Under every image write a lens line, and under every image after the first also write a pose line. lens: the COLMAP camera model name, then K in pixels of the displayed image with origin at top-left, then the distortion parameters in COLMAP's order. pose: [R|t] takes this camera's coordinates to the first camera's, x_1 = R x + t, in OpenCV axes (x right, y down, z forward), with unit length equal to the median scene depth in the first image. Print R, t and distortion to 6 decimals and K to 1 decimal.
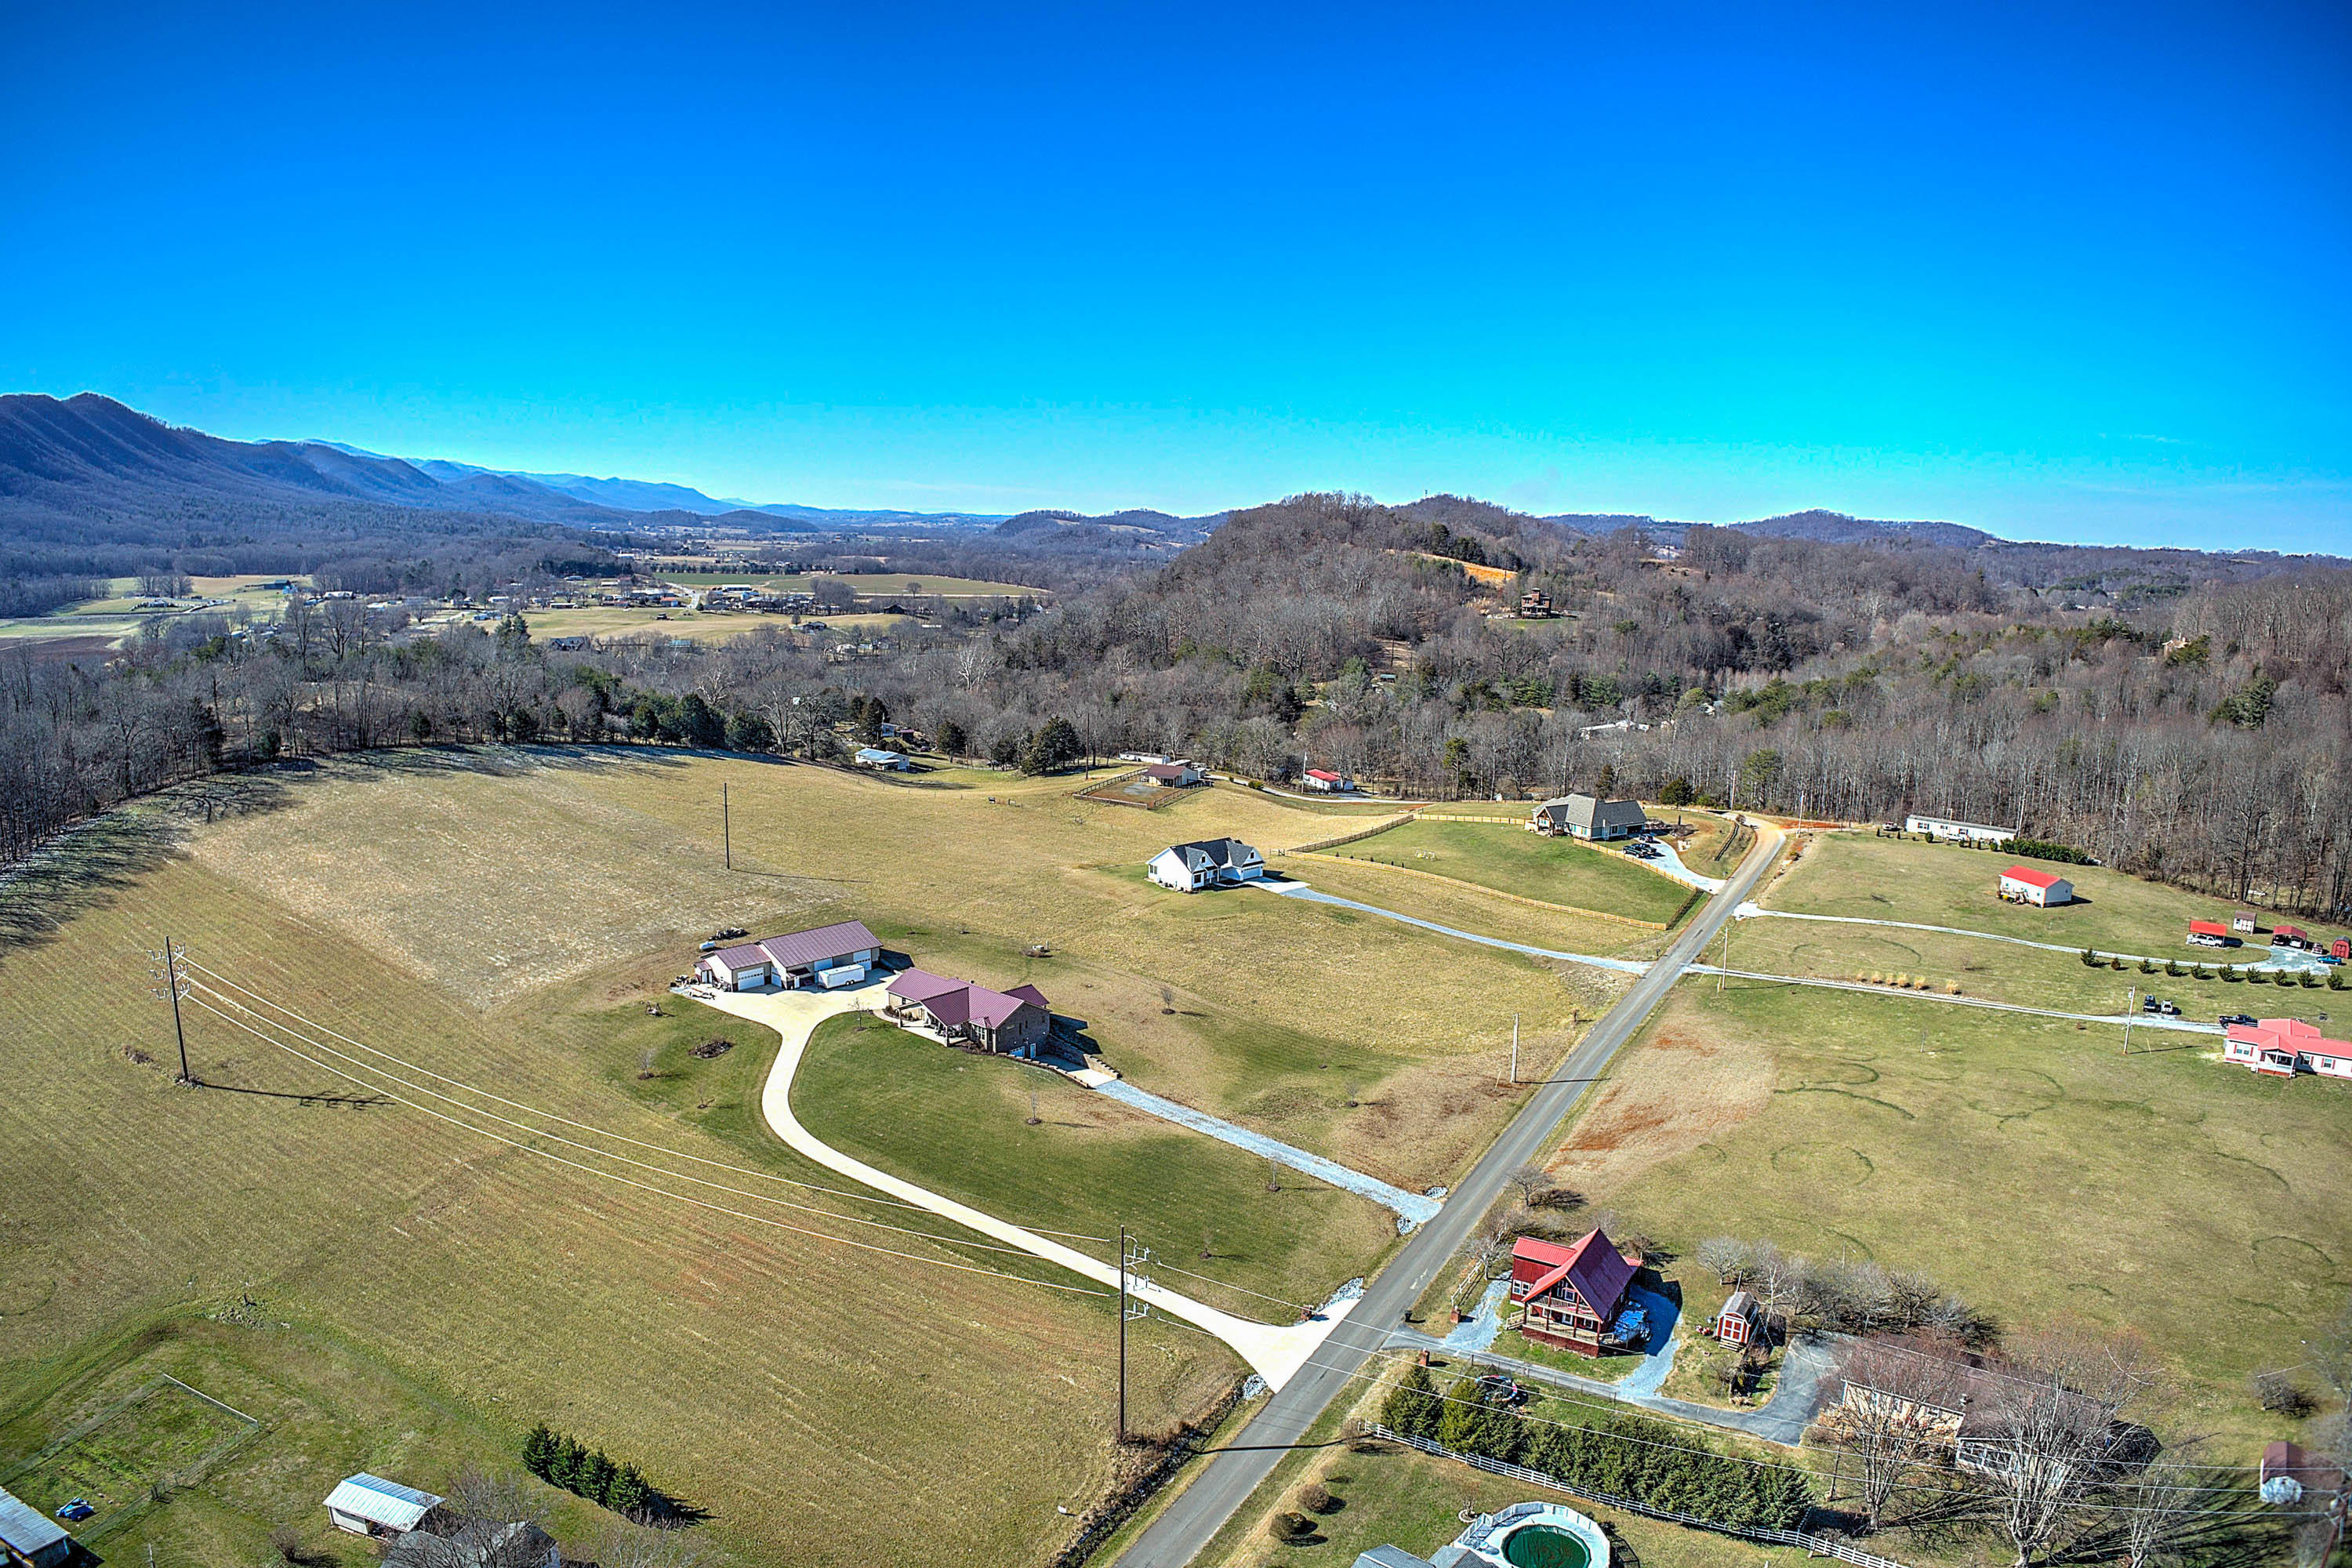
lens RADIAL K [[1542.7, 0, 1166.3], [0, 1542.7, 784.2], [0, 0, 1]] dist [-0.135666, -0.022386]
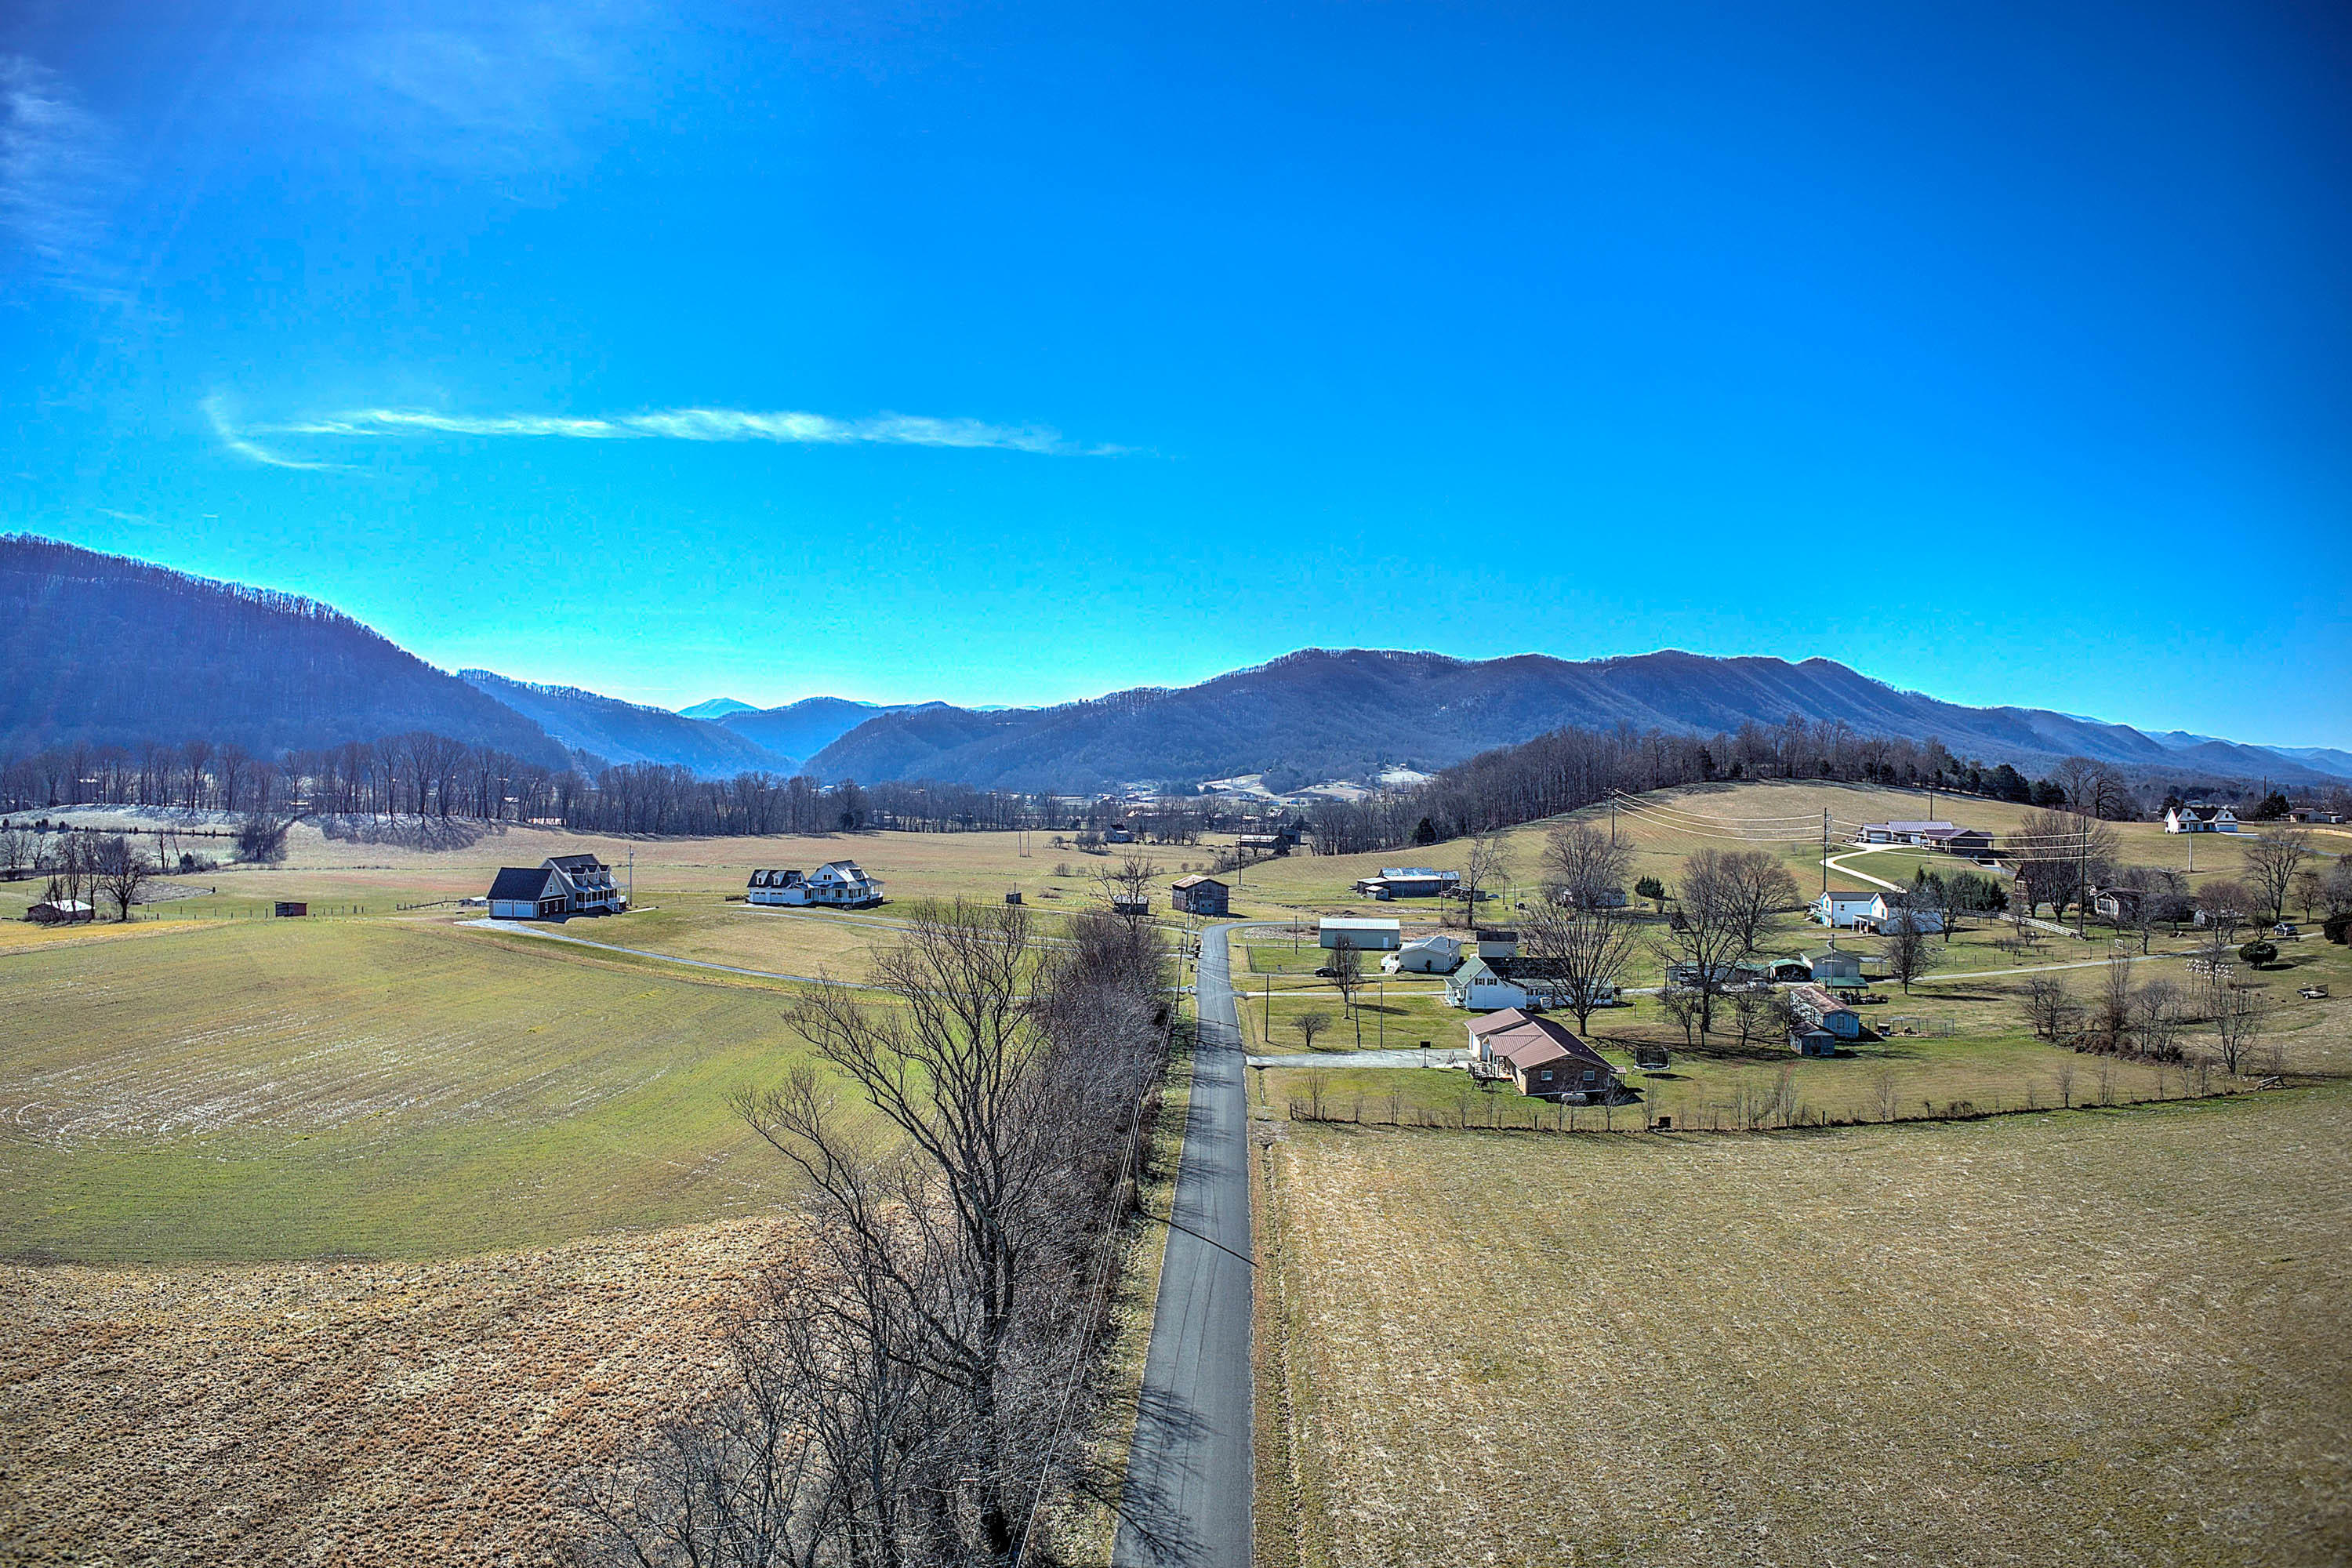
lens RADIAL K [[1542.7, 0, 1170.1], [0, 1542.7, 780.3], [0, 0, 1]] dist [-0.135666, -0.022386]
pose [[0.476837, -0.018866, -0.878789, 1.147152], [-0.148027, 0.983767, -0.101440, 0.449796], [0.866438, 0.178454, 0.466304, -0.807309]]
